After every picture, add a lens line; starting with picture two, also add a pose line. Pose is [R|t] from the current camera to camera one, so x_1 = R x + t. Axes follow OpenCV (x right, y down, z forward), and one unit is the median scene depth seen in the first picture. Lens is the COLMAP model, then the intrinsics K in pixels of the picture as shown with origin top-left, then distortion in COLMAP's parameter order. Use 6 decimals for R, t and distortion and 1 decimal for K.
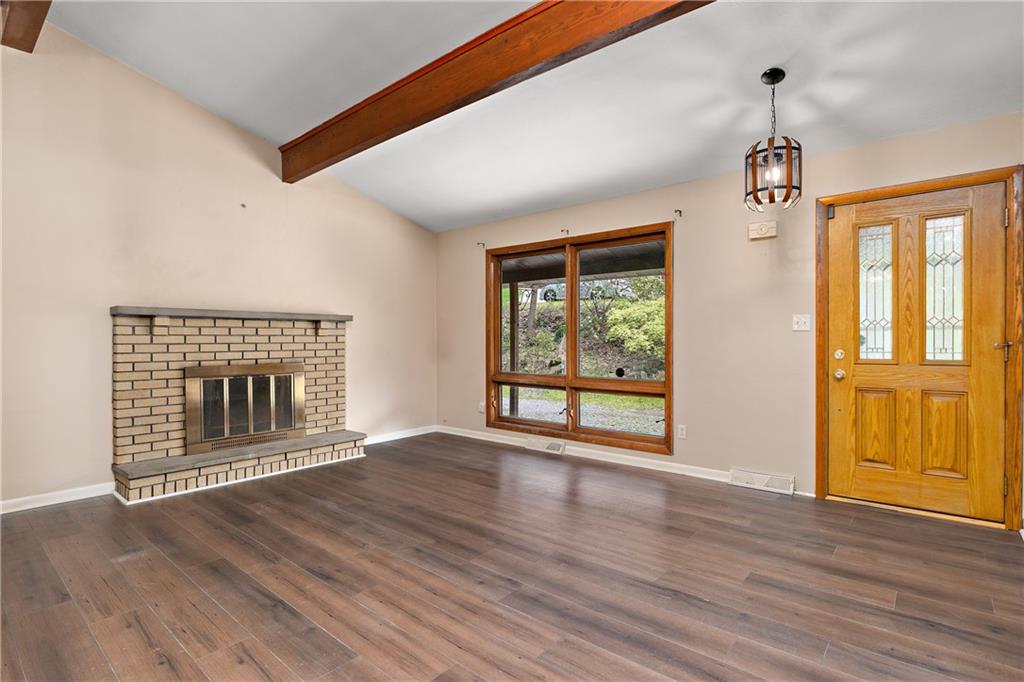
lens RADIAL K [[468.1, 0, 513.3], [0, 468.1, 344.2], [0, 0, 1]] dist [-0.007111, 0.000735]
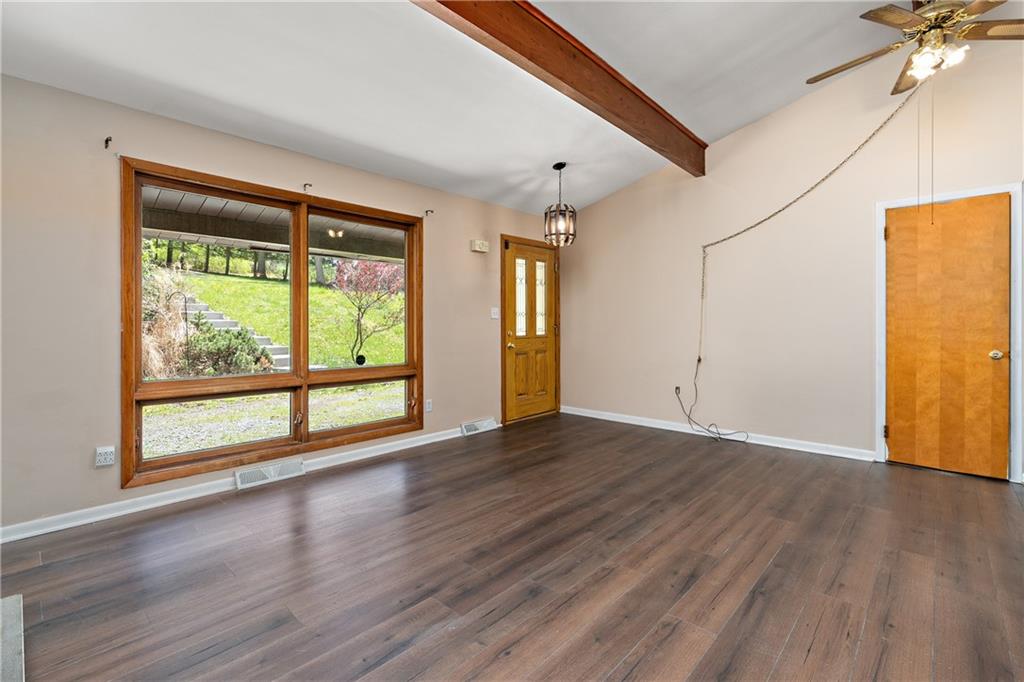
lens RADIAL K [[468.1, 0, 509.6], [0, 468.1, 320.7], [0, 0, 1]] dist [-0.007111, 0.000735]
pose [[0.070453, 0.008775, 0.997477, -1.157361], [0.011709, 0.999885, -0.009623, -0.008482], [-0.997446, 0.012357, 0.070342, 1.097251]]
